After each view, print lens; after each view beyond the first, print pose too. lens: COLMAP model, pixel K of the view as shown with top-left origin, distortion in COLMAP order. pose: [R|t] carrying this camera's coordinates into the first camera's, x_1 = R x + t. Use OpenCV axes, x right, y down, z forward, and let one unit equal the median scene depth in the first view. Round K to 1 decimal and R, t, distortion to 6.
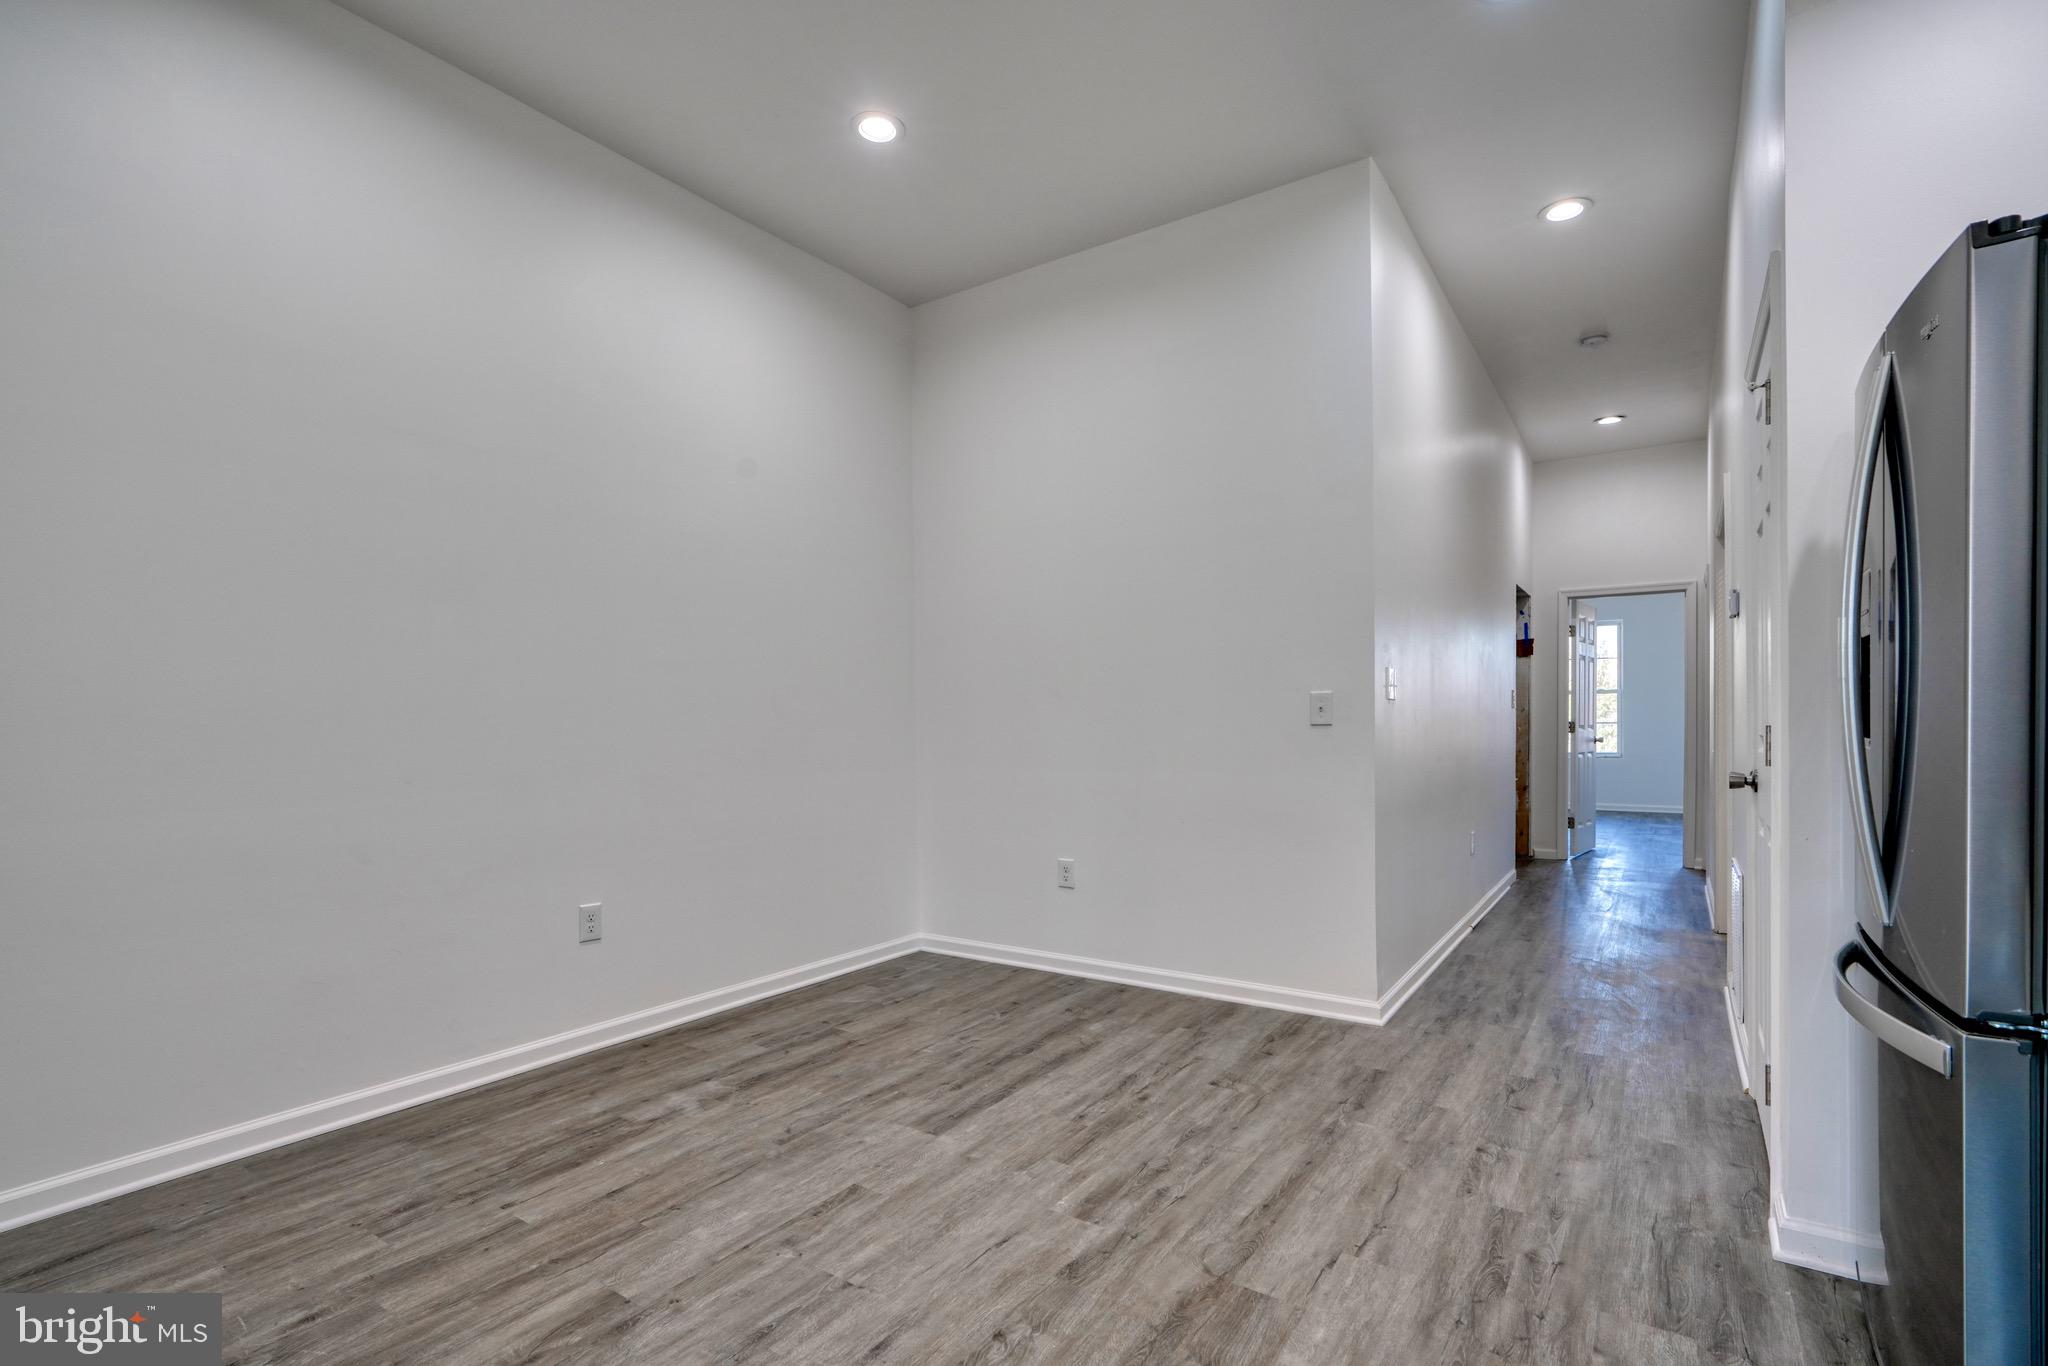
lens RADIAL K [[961.1, 0, 1007.2], [0, 961.1, 736.6], [0, 0, 1]] dist [-0.013954, 0.009052]
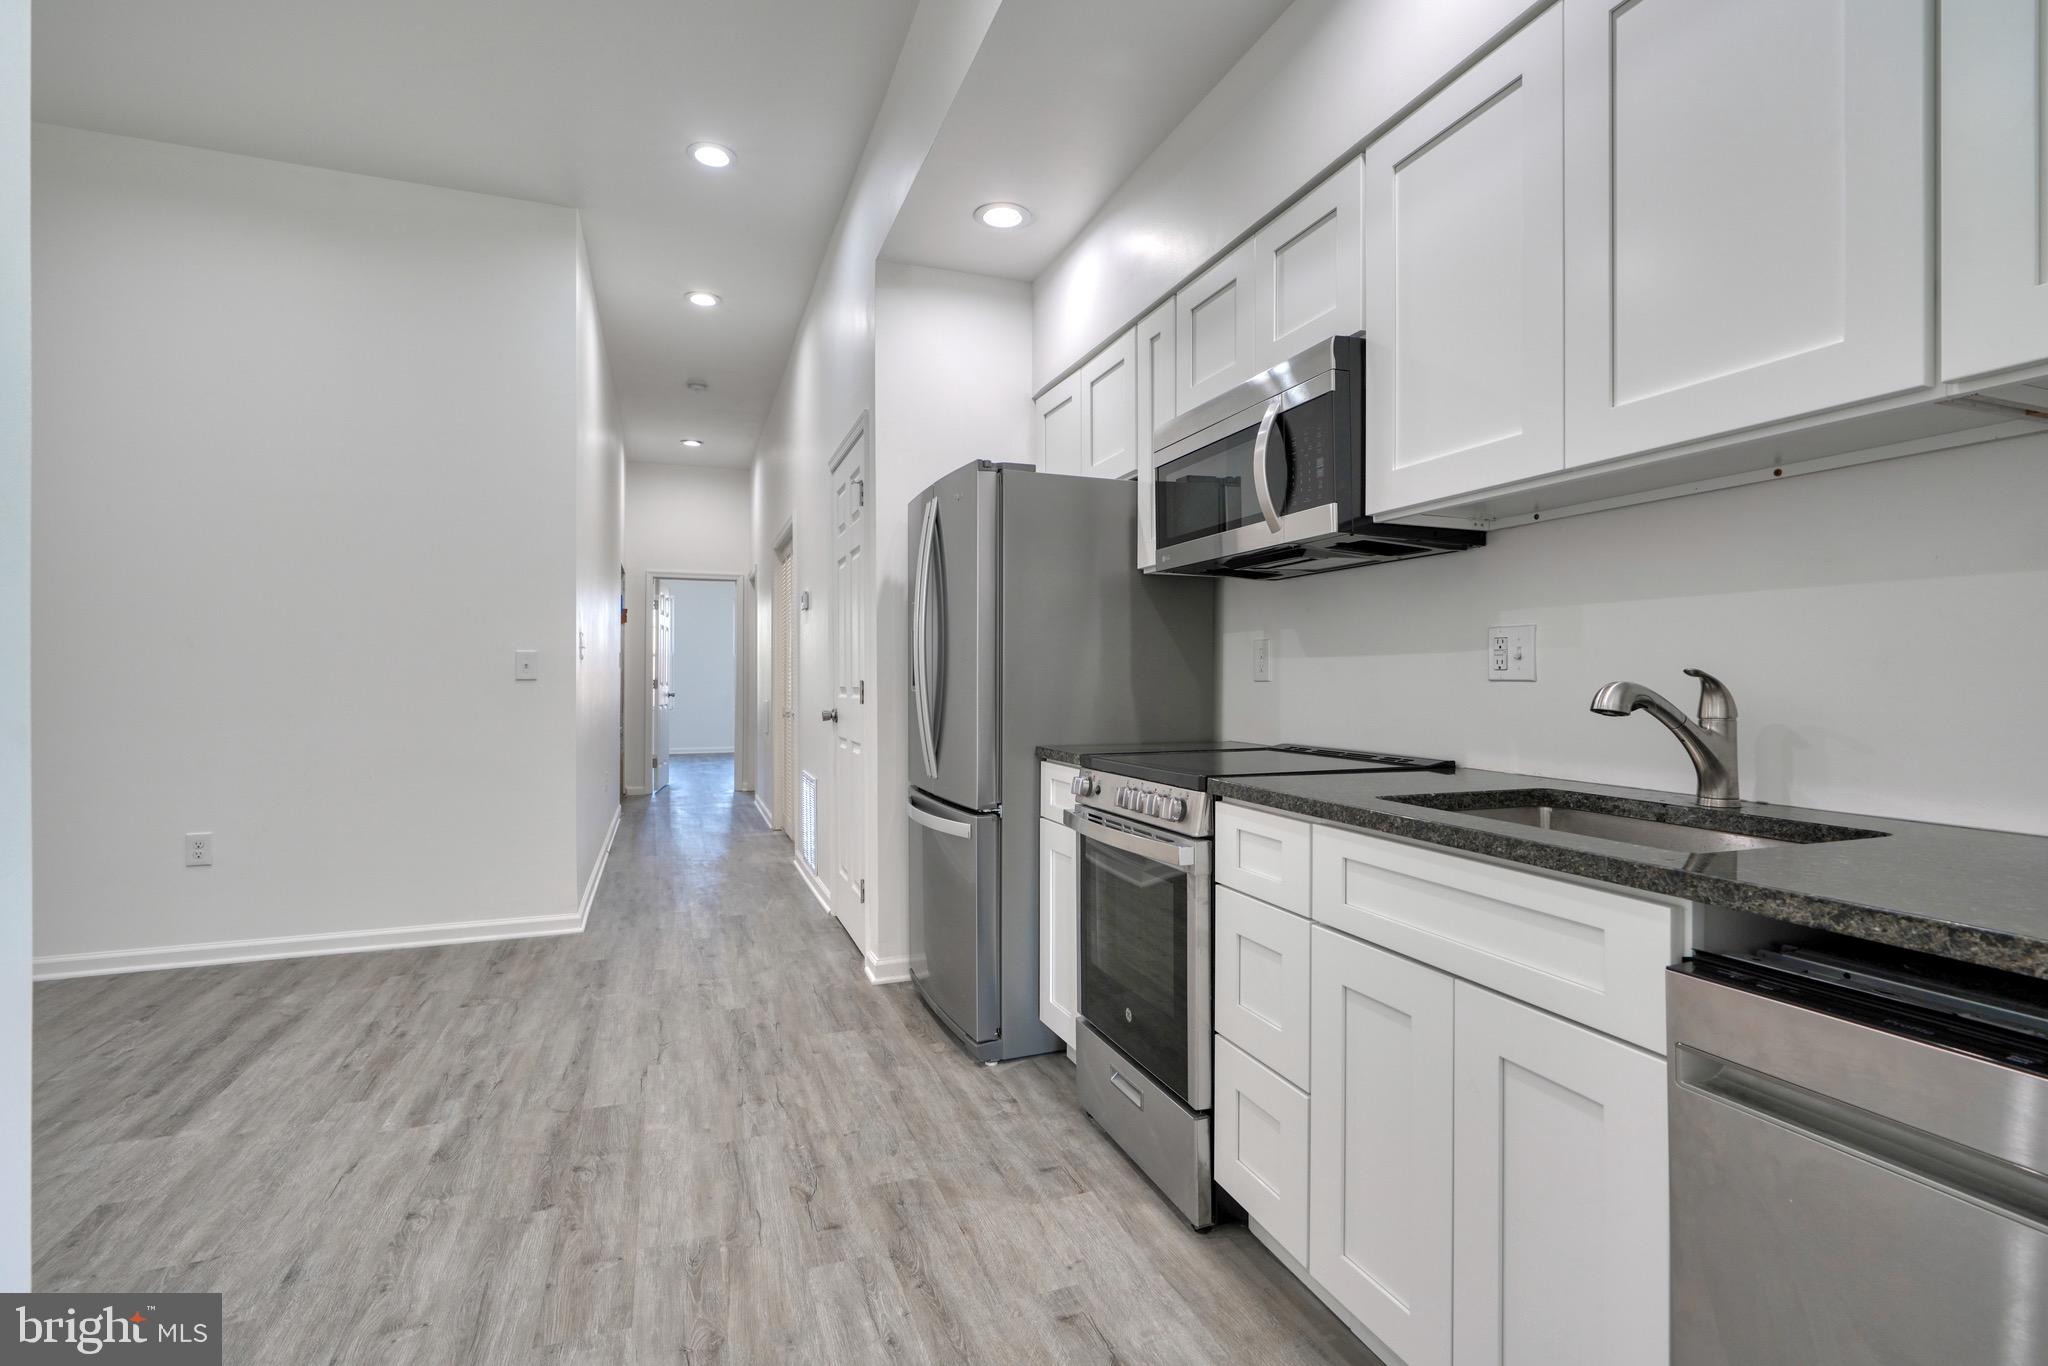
lens RADIAL K [[932.3, 0, 1027.6], [0, 932.3, 670.0], [0, 0, 1]] dist [-0.016037, 0.008171]
pose [[0.563599, 0.013699, 0.825935, -0.365716], [0.008515, 0.999713, -0.022391, 0.008573], [-0.826005, 0.019652, 0.563320, -0.165175]]
